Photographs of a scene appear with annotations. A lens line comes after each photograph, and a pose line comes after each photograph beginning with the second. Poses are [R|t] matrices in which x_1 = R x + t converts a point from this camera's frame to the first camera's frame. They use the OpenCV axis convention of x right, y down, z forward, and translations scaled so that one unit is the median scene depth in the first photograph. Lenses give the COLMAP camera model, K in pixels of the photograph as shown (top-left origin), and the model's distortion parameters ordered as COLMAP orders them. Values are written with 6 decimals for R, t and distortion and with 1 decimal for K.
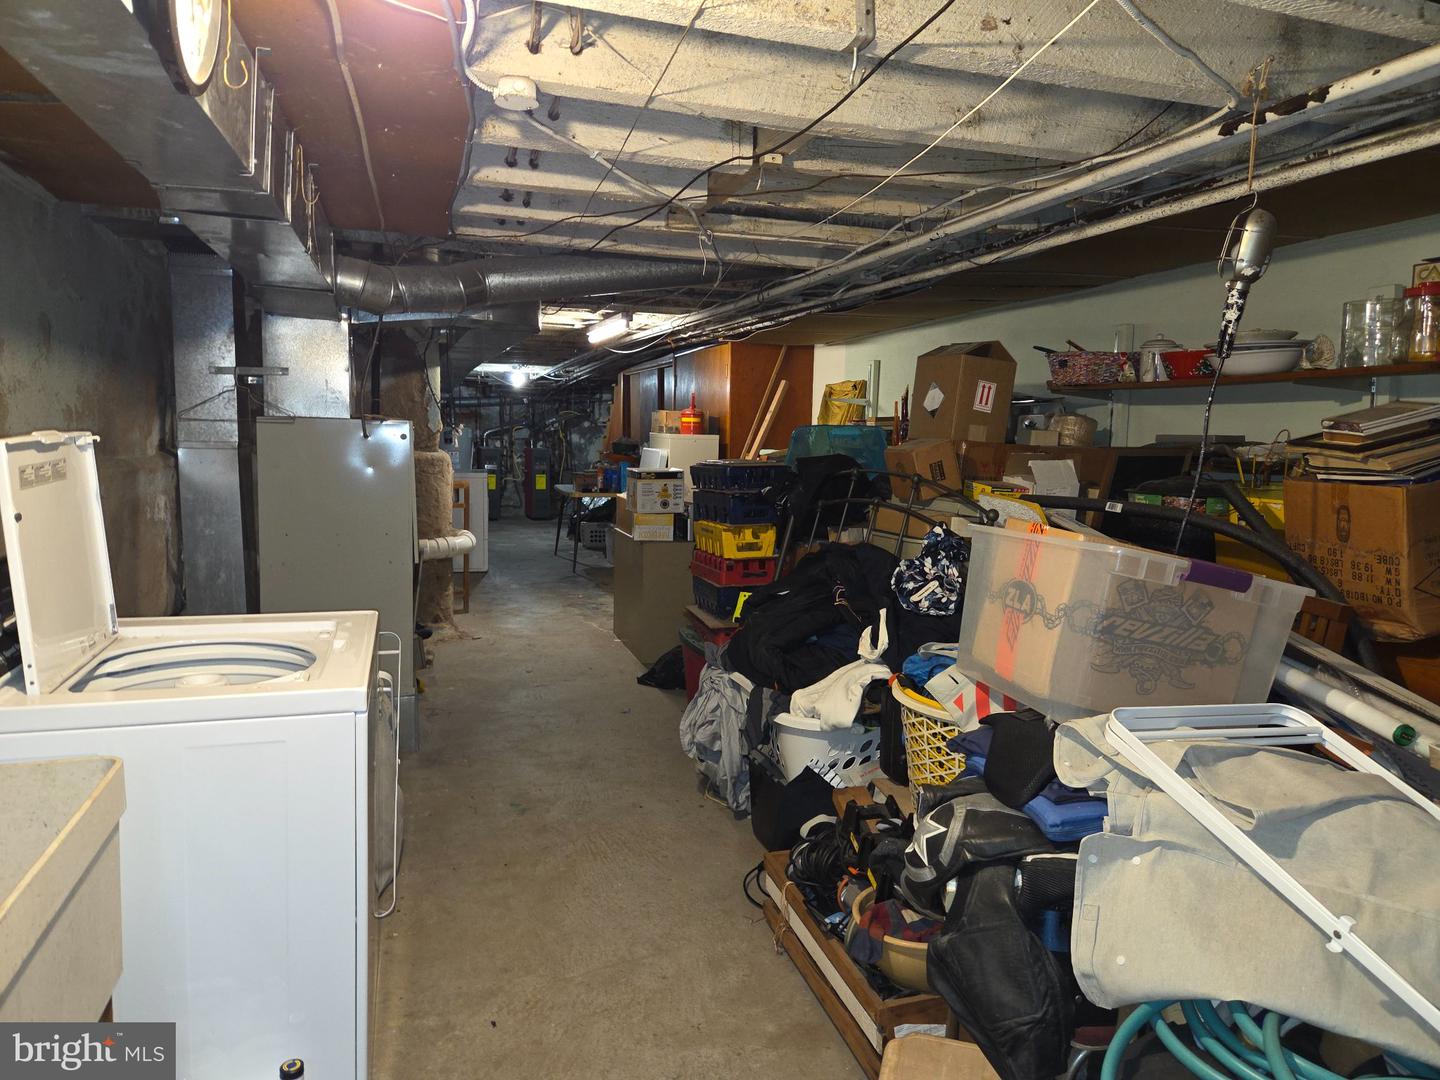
lens RADIAL K [[969.3, 0, 720.4], [0, 969.3, 536.1], [0, 0, 1]] dist [0.047748, -0.019689]
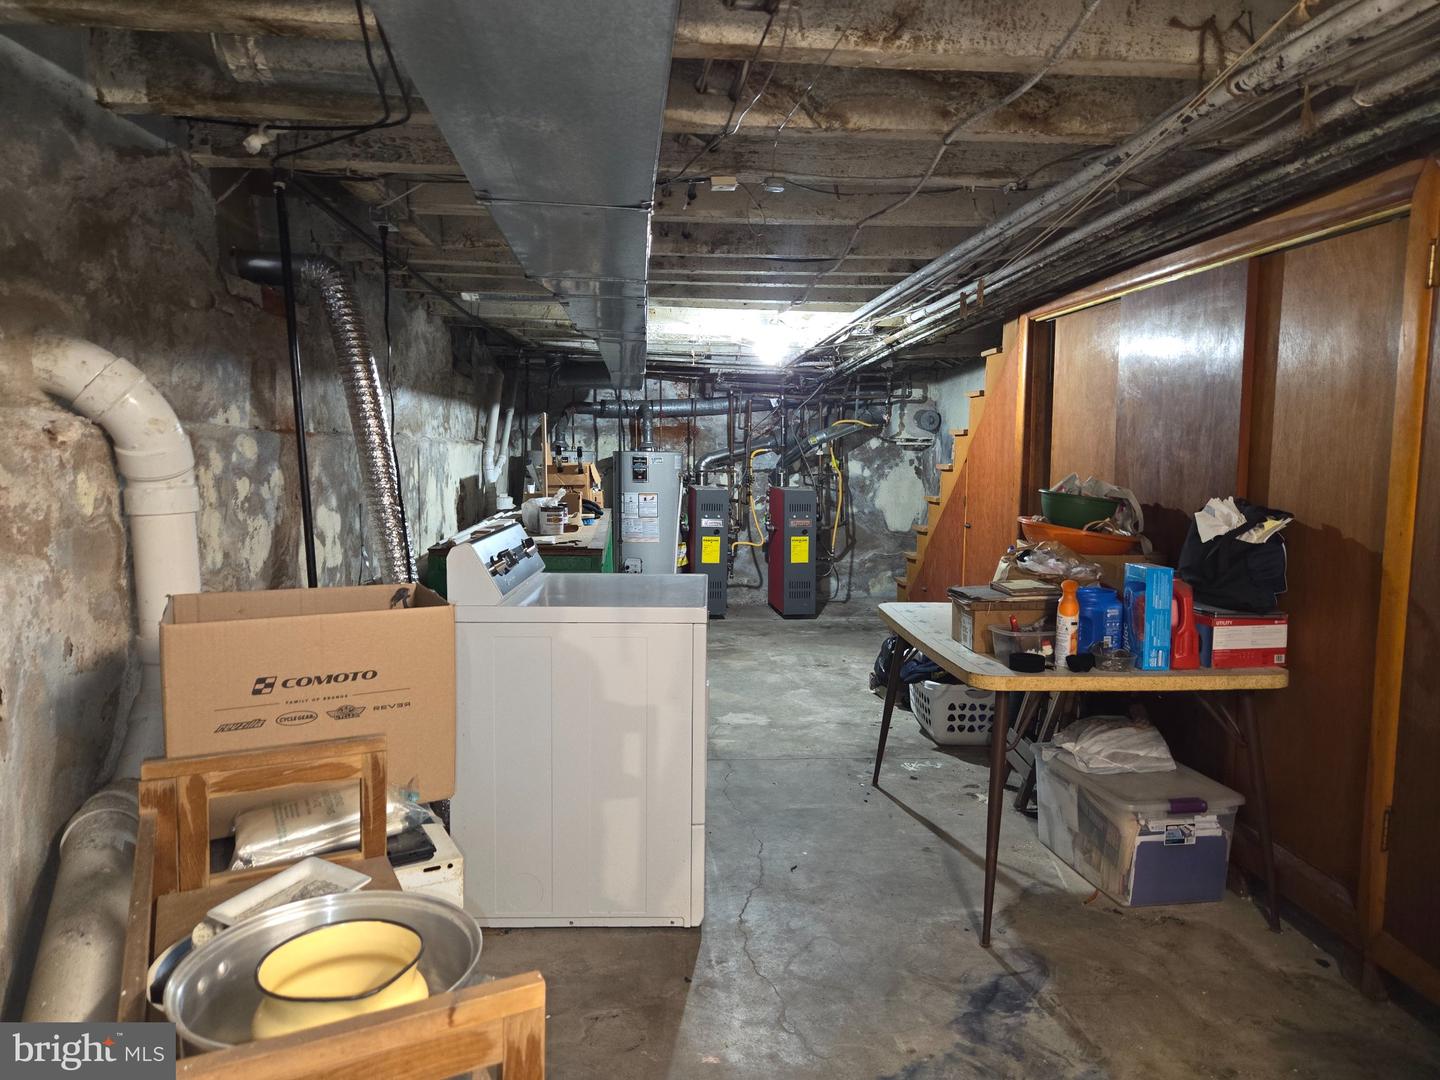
lens RADIAL K [[969.3, 0, 716.6], [0, 969.3, 534.5], [0, 0, 1]] dist [0.047748, -0.019689]
pose [[0.975426, 0.009443, -0.220124, -0.106658], [-0.013566, 0.999760, -0.017226, -0.052490], [0.219908, 0.019789, 0.975320, 0.440271]]
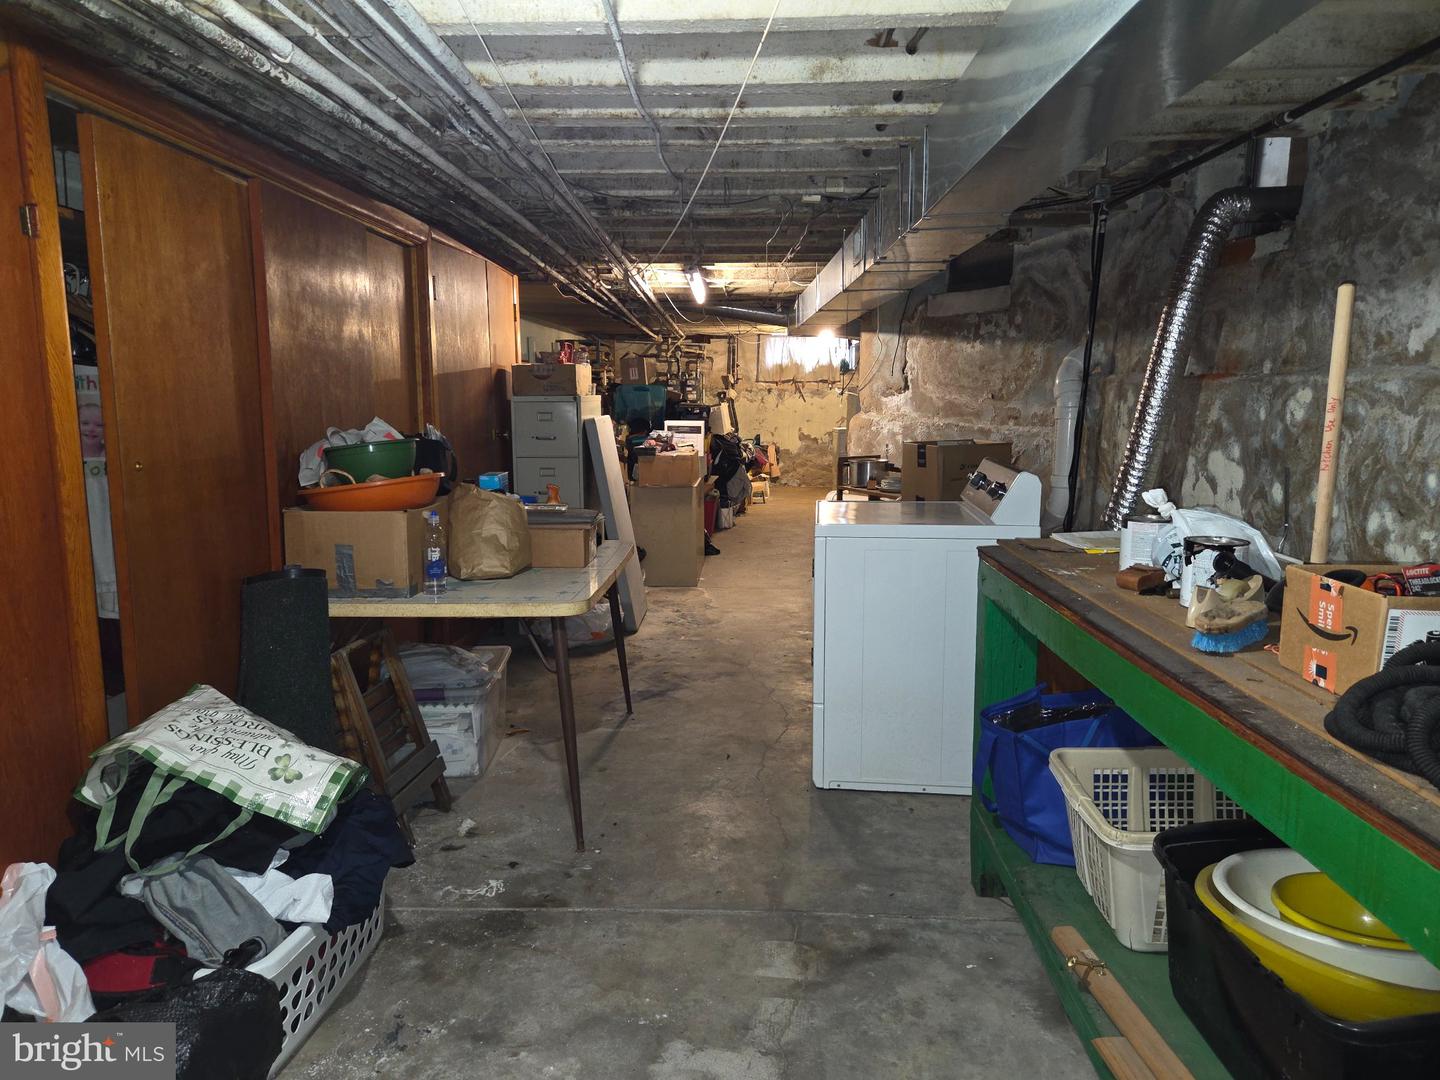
lens RADIAL K [[969.3, 0, 720.2], [0, 969.3, 546.3], [0, 0, 1]] dist [0.047748, -0.019689]
pose [[-0.946805, -0.070348, 0.314025, -0.213395], [0.016724, 0.963739, 0.266322, -0.103198], [-0.321374, 0.257407, -0.911296, 0.895643]]
